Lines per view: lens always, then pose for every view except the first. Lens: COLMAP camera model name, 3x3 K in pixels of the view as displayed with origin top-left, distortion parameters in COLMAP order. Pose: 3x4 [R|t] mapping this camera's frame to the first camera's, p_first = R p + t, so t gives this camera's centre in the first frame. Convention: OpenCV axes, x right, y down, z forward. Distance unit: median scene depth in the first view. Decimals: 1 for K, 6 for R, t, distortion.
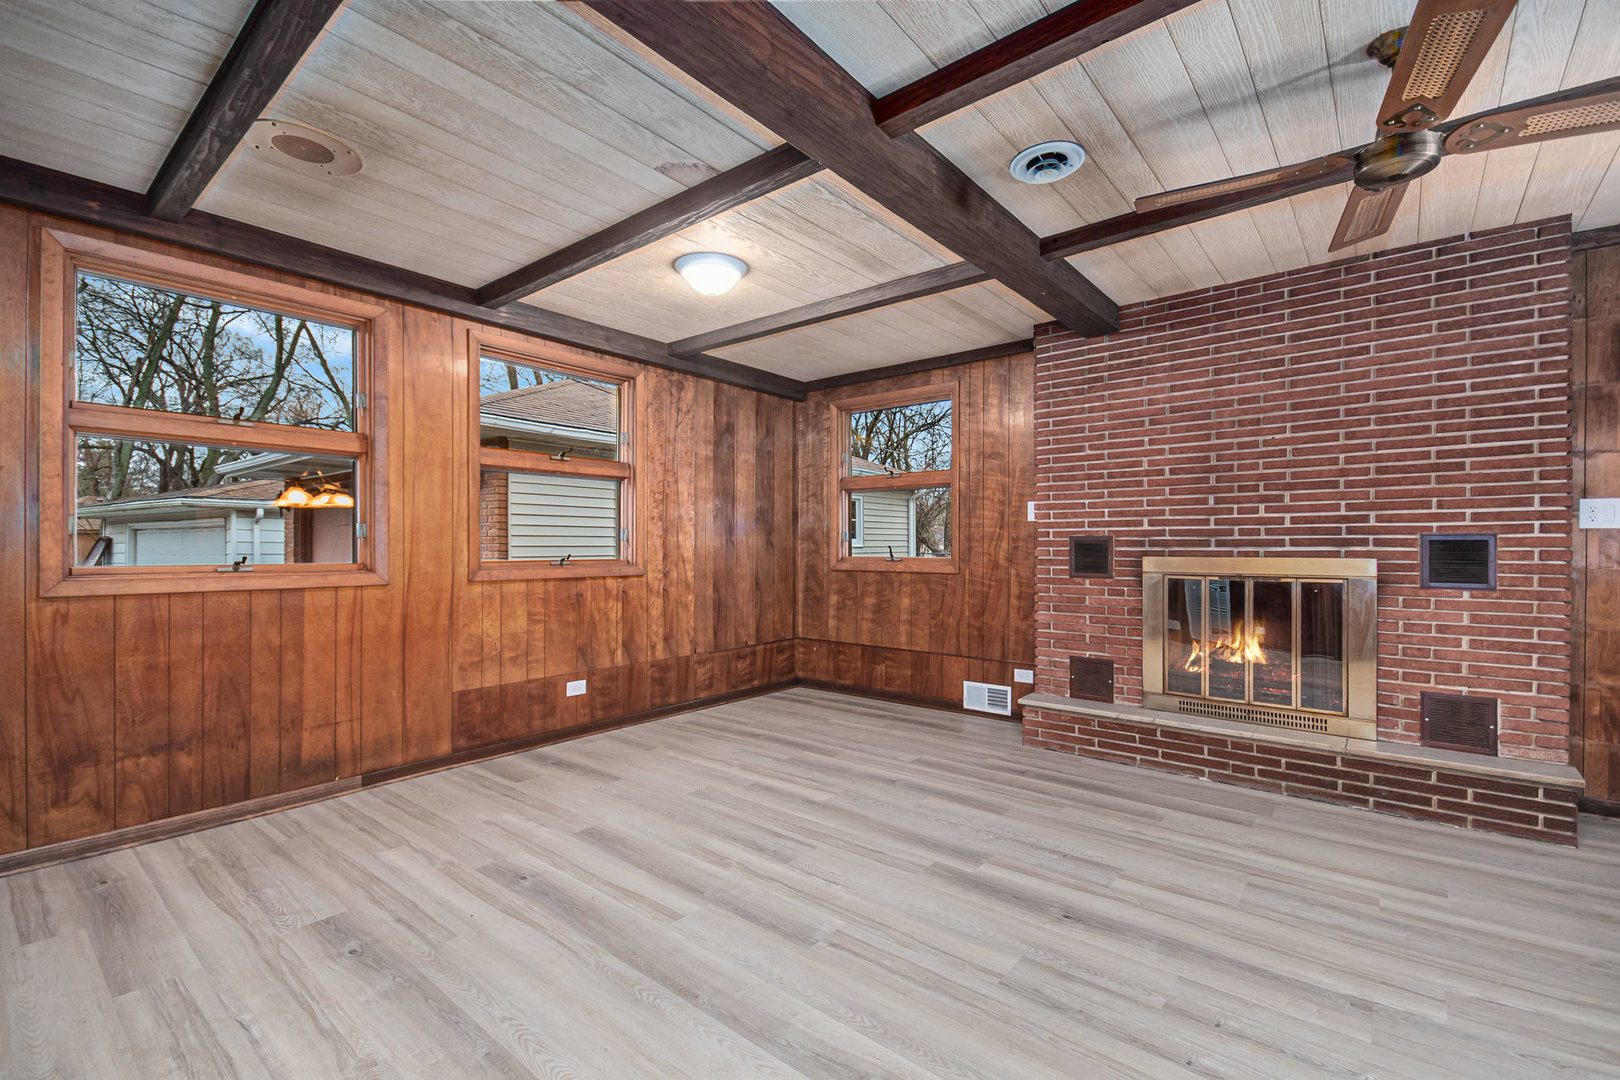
lens RADIAL K [[708.3, 0, 814.1], [0, 708.3, 542.8], [0, 0, 1]] dist [0.009703, -0.001064]
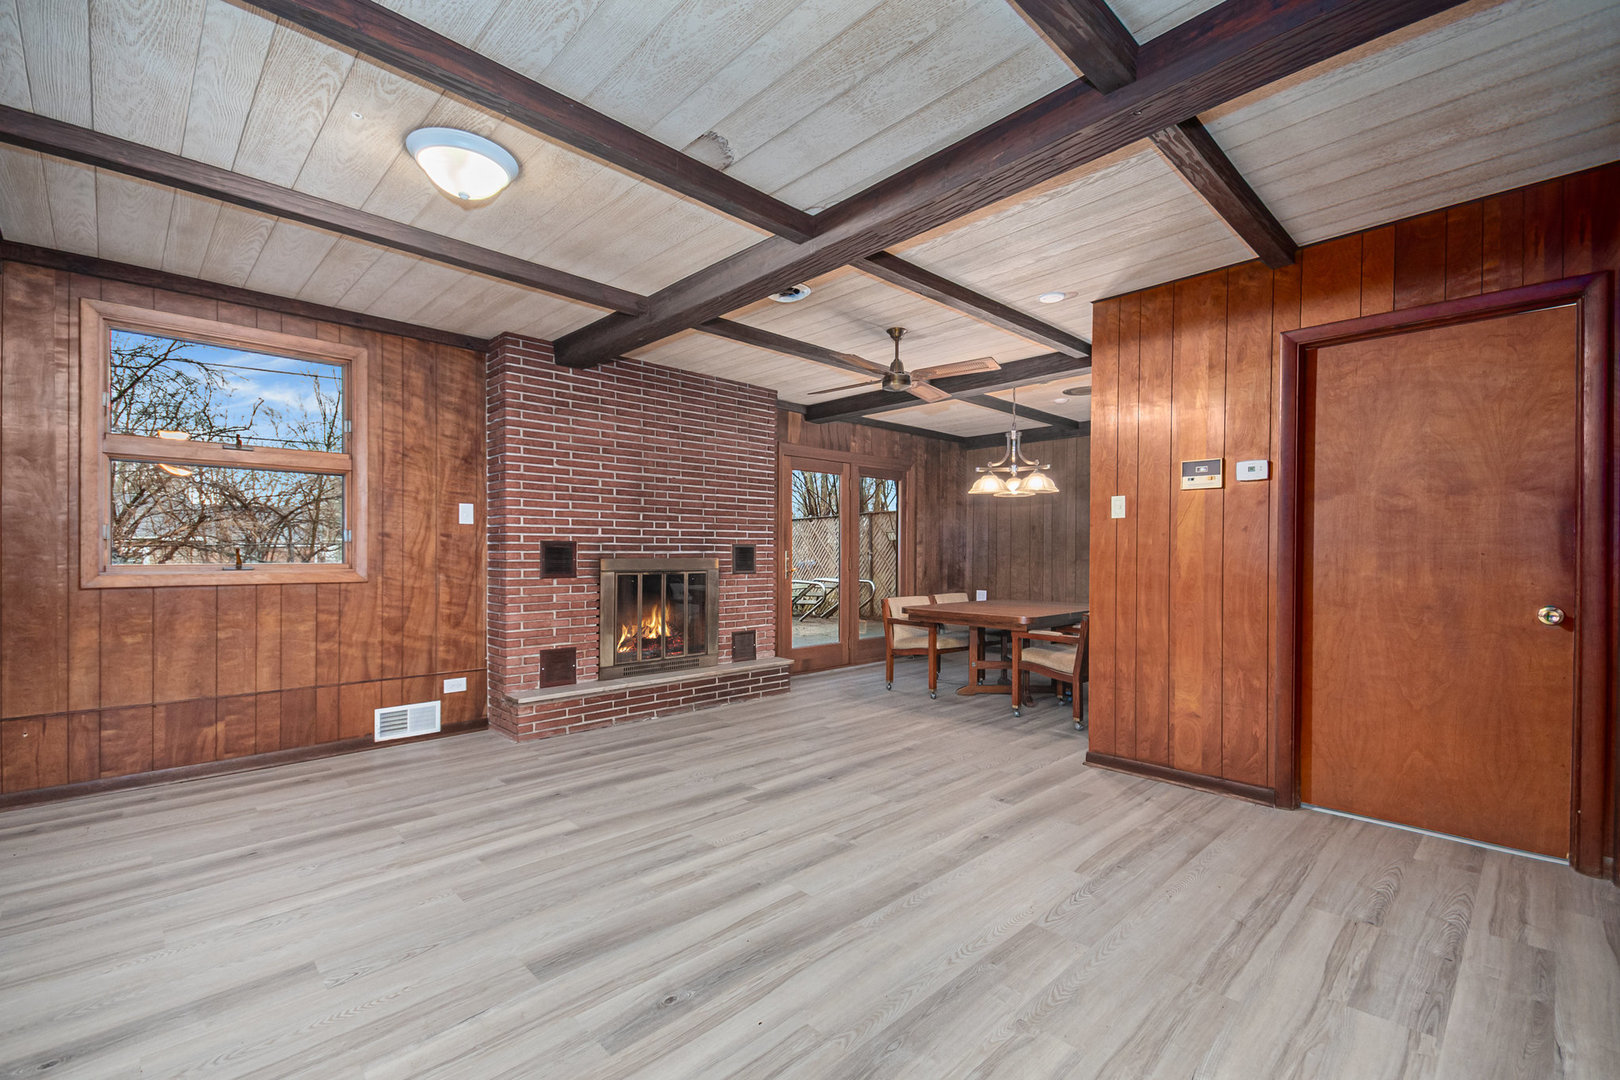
lens RADIAL K [[708.3, 0, 812.7], [0, 708.3, 552.4], [0, 0, 1]] dist [0.009703, -0.001064]
pose [[0.102365, 0.000138, 0.994747, -0.779511], [-0.007619, 0.999971, 0.000645, 0.005711], [-0.994718, -0.007645, 0.102363, 0.542985]]
